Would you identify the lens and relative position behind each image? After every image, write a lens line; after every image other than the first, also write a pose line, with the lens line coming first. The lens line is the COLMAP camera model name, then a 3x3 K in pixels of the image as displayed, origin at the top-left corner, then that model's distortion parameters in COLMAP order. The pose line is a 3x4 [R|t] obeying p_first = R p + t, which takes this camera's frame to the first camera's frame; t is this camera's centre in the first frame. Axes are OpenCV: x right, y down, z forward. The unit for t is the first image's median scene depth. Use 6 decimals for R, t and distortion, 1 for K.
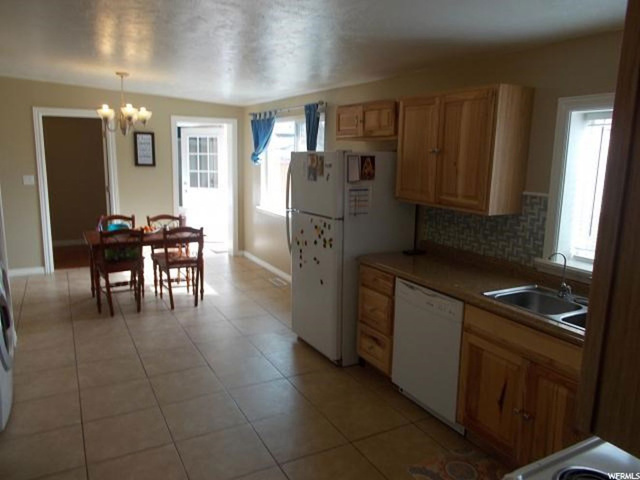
lens RADIAL K [[489.4, 0, 315.4], [0, 489.4, 235.0], [0, 0, 1]] dist [0.012267, -0.023450]
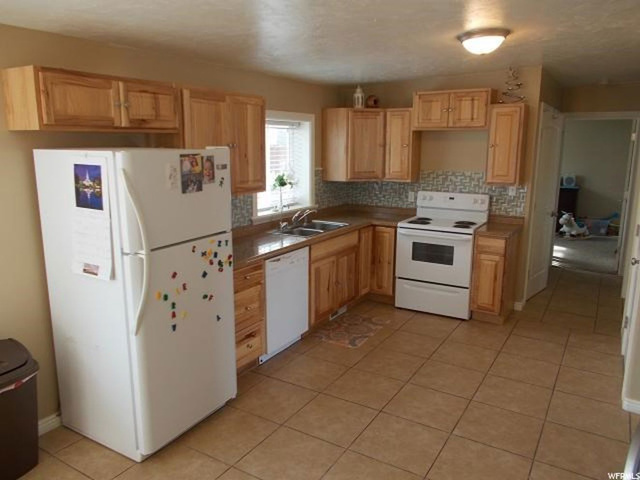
lens RADIAL K [[489.4, 0, 318.2], [0, 489.4, 238.5], [0, 0, 1]] dist [0.012267, -0.023450]
pose [[-0.504547, -0.184554, 0.843429, -0.710671], [0.138491, 0.946938, 0.290050, -0.230506], [-0.852205, 0.263151, -0.452215, 1.203124]]
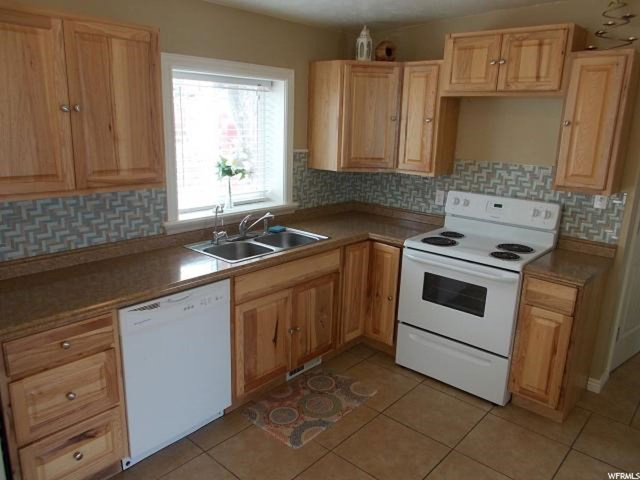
lens RADIAL K [[489.4, 0, 315.4], [0, 489.4, 238.3], [0, 0, 1]] dist [0.012267, -0.023450]
pose [[-0.339974, -0.255533, 0.905053, -0.417184], [0.128362, 0.940761, 0.313833, -0.149078], [-0.931633, 0.222870, -0.287034, 0.802616]]
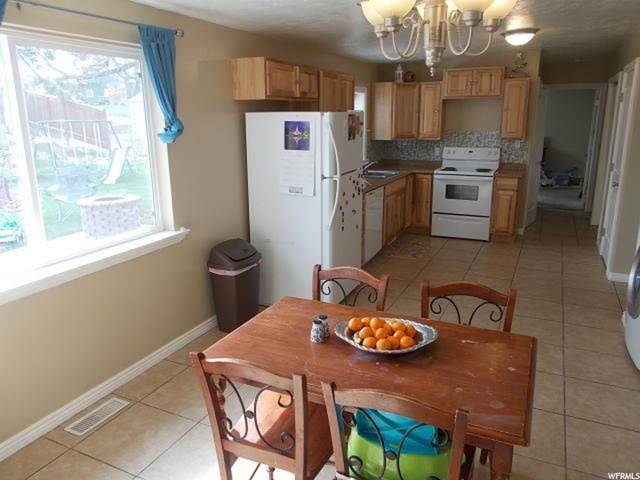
lens RADIAL K [[489.4, 0, 318.2], [0, 489.4, 237.2], [0, 0, 1]] dist [0.012267, -0.023450]
pose [[-0.591353, -0.207863, 0.779163, -0.854719], [0.138389, 0.925716, 0.351991, -0.306162], [-0.794449, 0.315979, -0.518660, 1.710665]]
